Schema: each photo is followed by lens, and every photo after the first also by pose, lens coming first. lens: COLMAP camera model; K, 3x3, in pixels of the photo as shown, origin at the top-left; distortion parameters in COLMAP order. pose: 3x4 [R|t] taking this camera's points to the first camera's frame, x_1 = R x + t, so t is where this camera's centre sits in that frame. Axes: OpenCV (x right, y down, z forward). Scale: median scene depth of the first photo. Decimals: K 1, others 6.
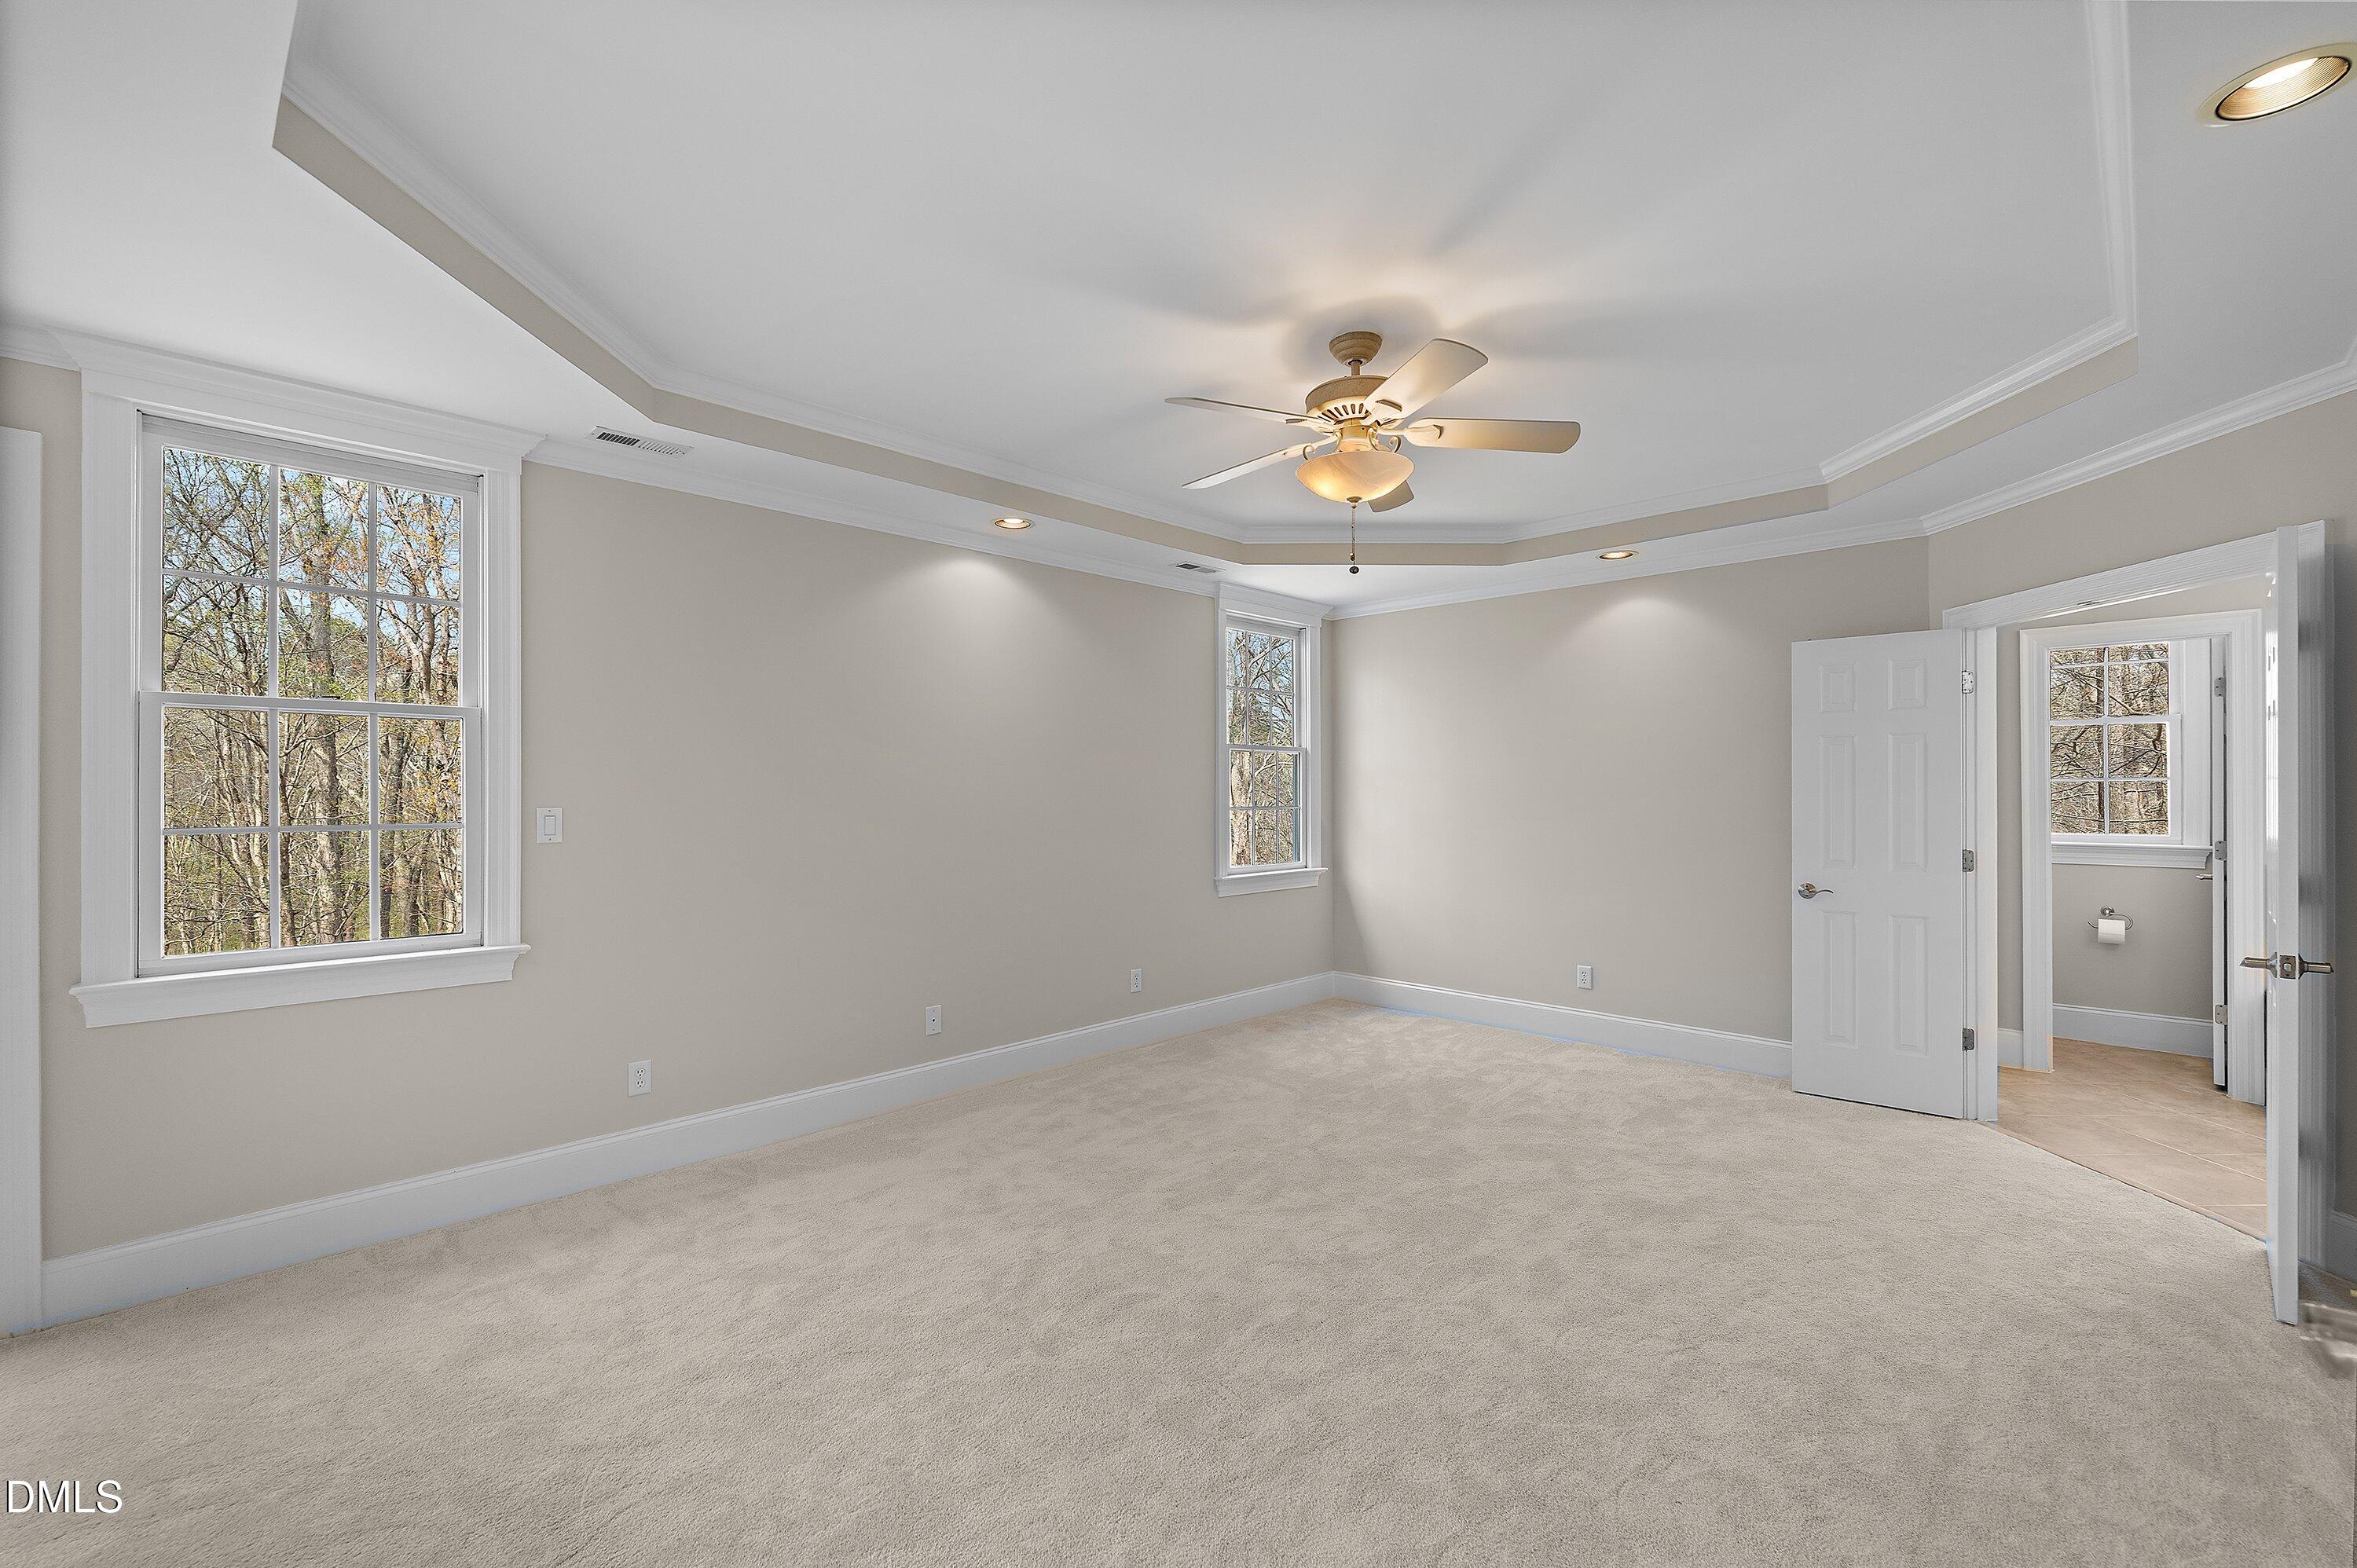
lens RADIAL K [[990.3, 0, 1178.9], [0, 990.3, 794.8], [0, 0, 1]] dist [0.001398, -0.000117]
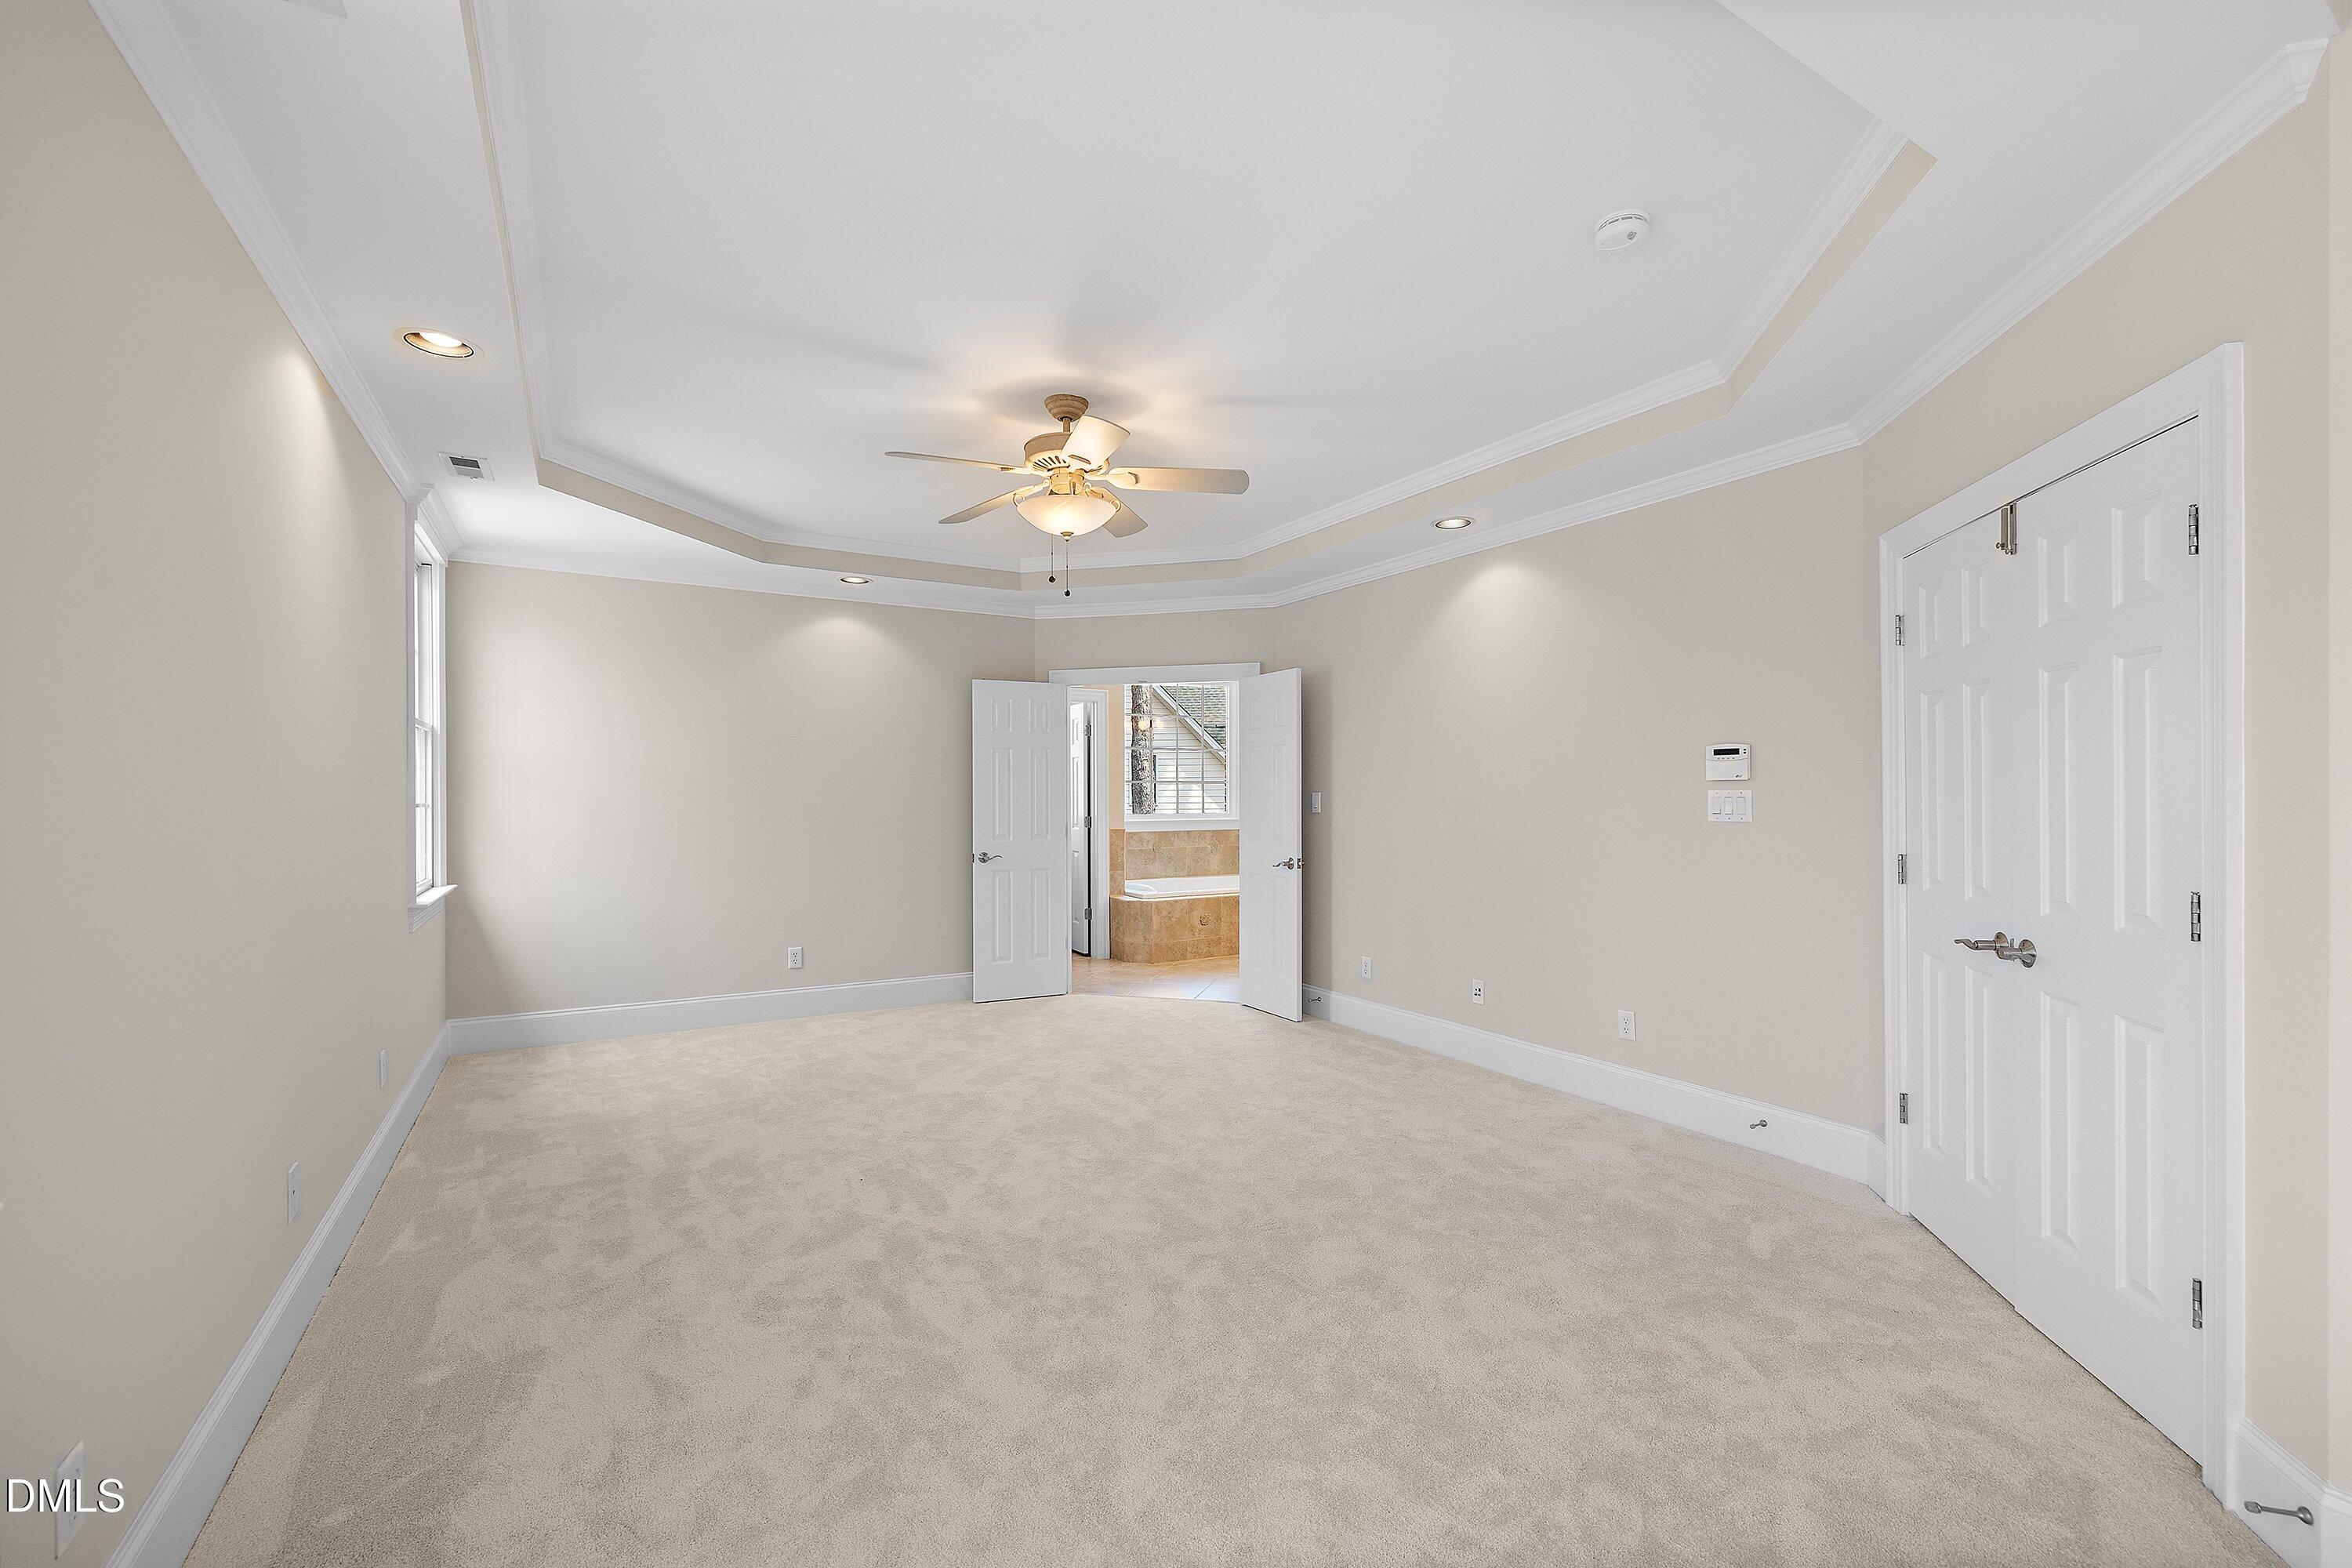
lens RADIAL K [[988.3, 0, 1170.9], [0, 988.3, 794.3], [0, 0, 1]] dist [0.001398, -0.000117]
pose [[0.260599, 0.002413, 0.965444, -0.643392], [0.003138, 0.999989, -0.003346, 0.012332], [-0.965442, 0.003902, 0.260589, 0.391186]]
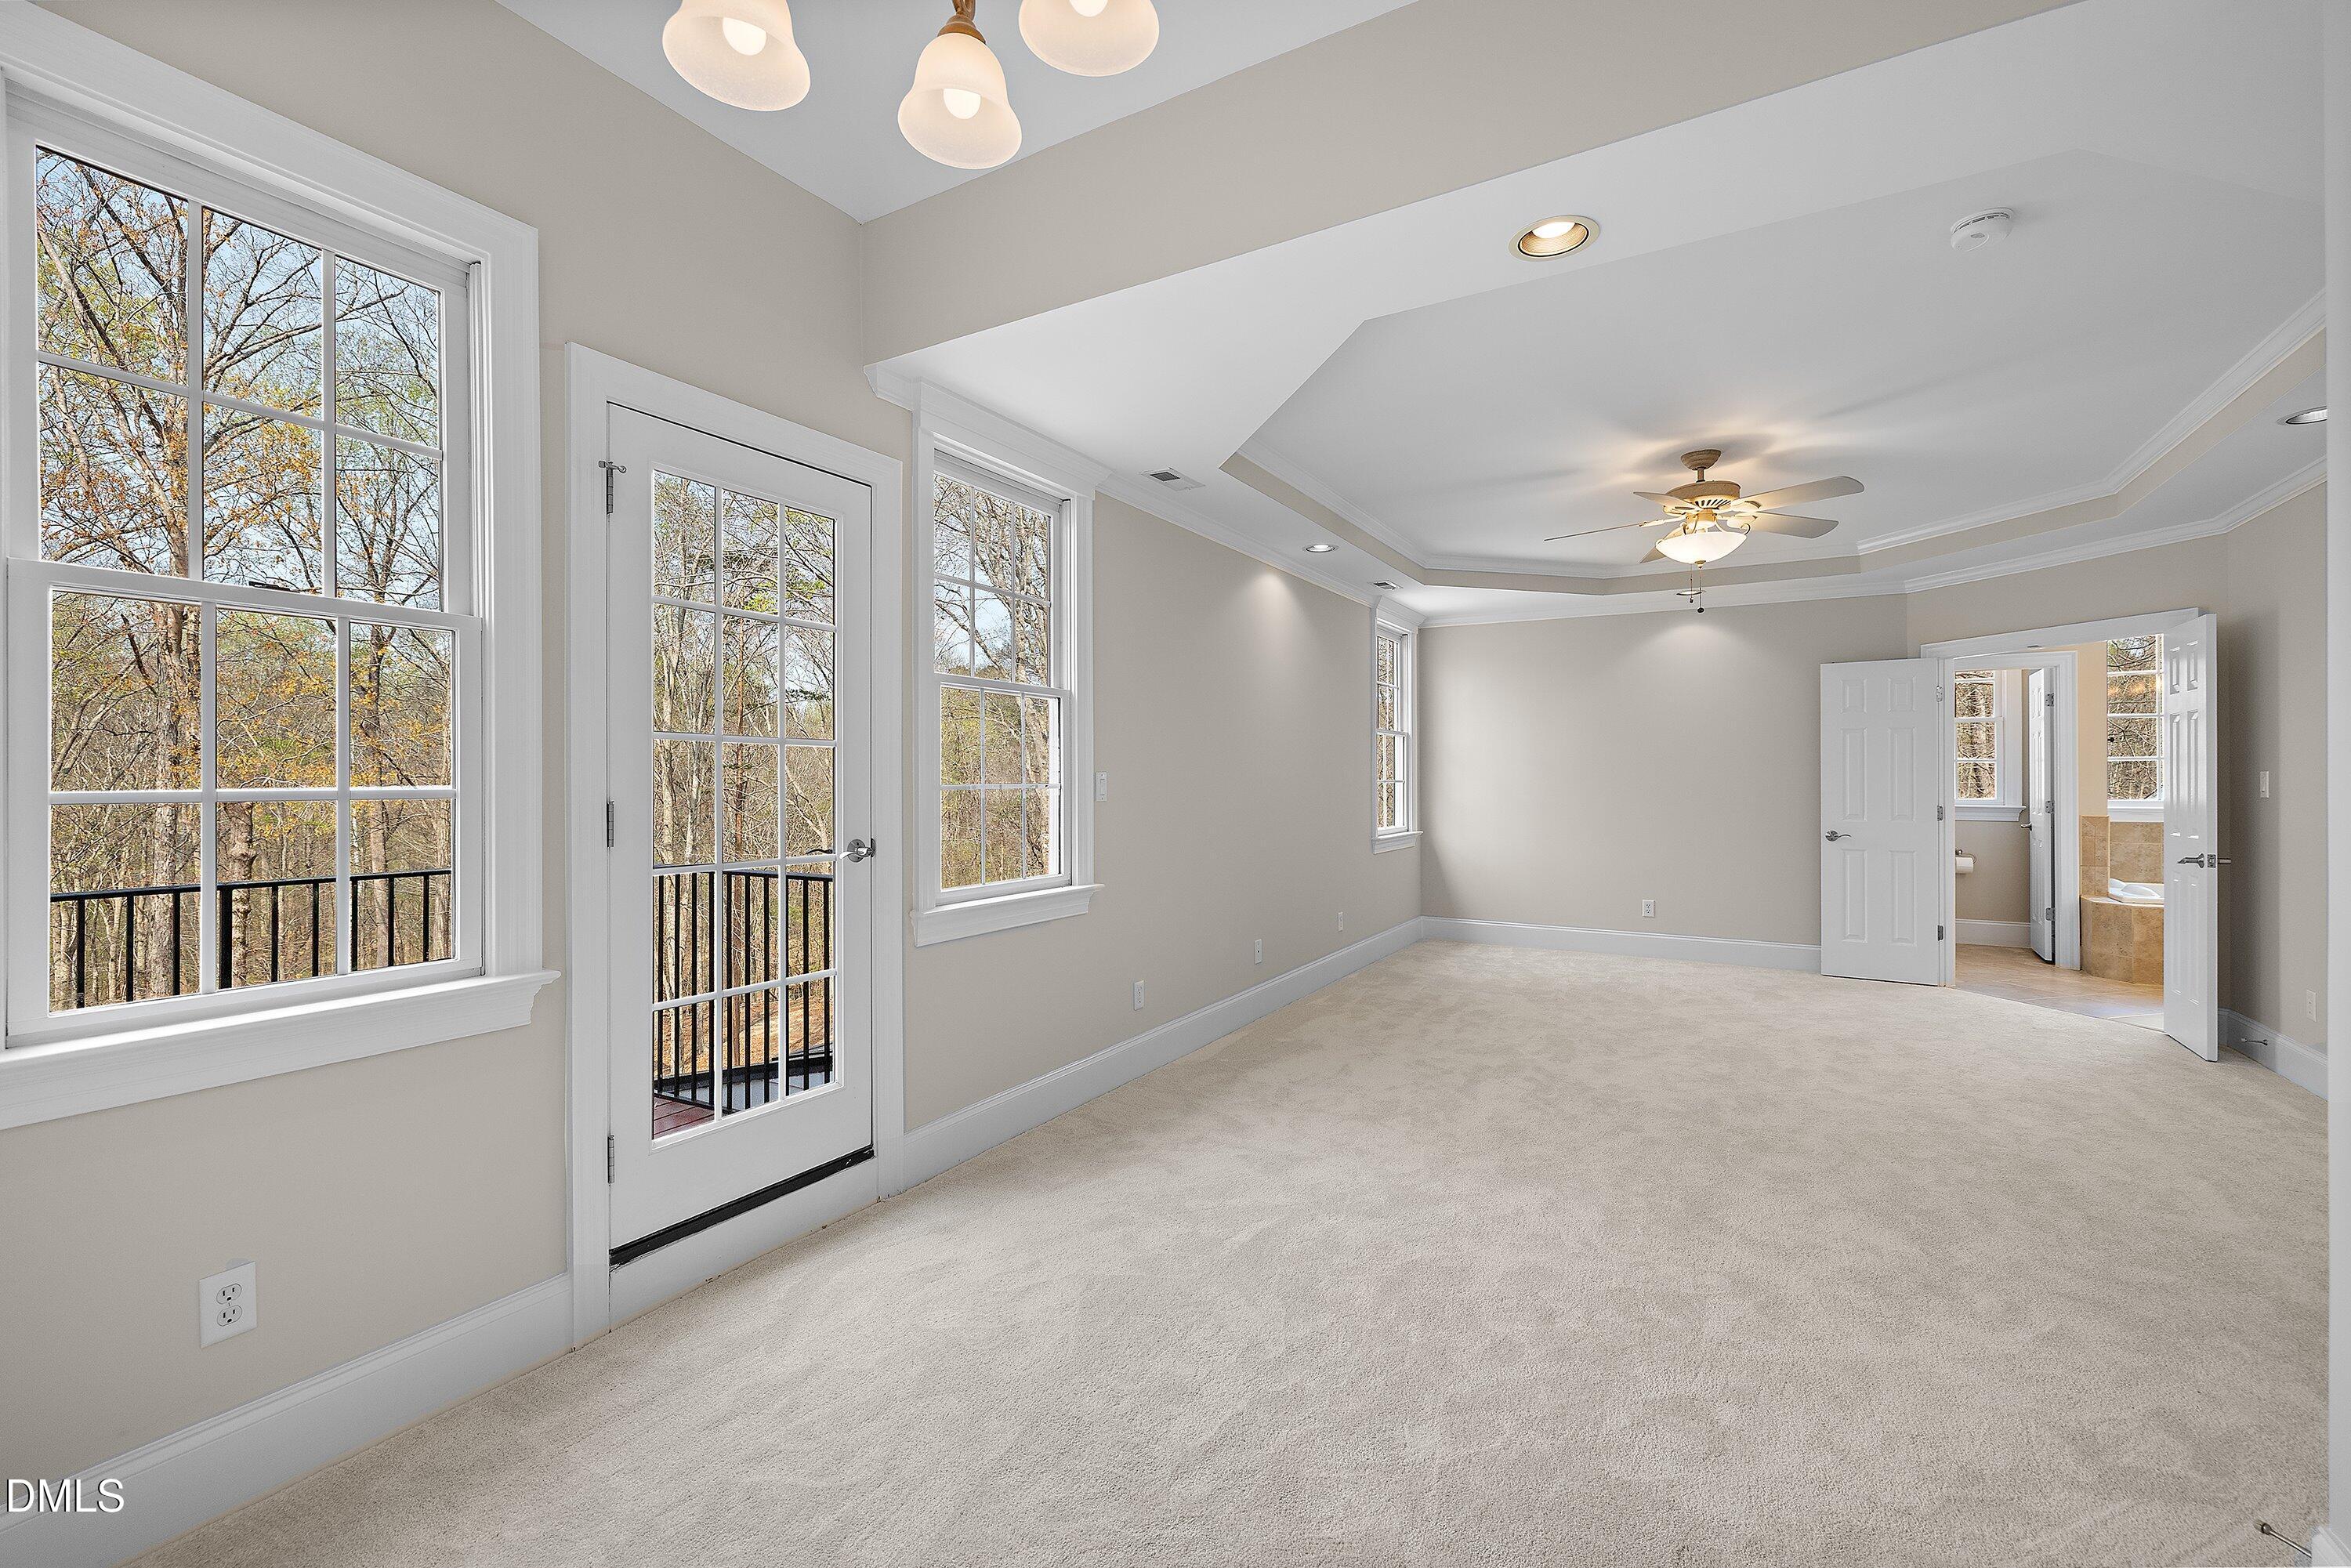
lens RADIAL K [[987.8, 0, 1180.9], [0, 987.8, 779.2], [0, 0, 1]] dist [0.001398, -0.000117]
pose [[0.969577, 0.001493, 0.244782, -0.634533], [-0.001012, 0.999997, -0.002092, 0.017626], [-0.244784, 0.001781, 0.969576, -0.155414]]
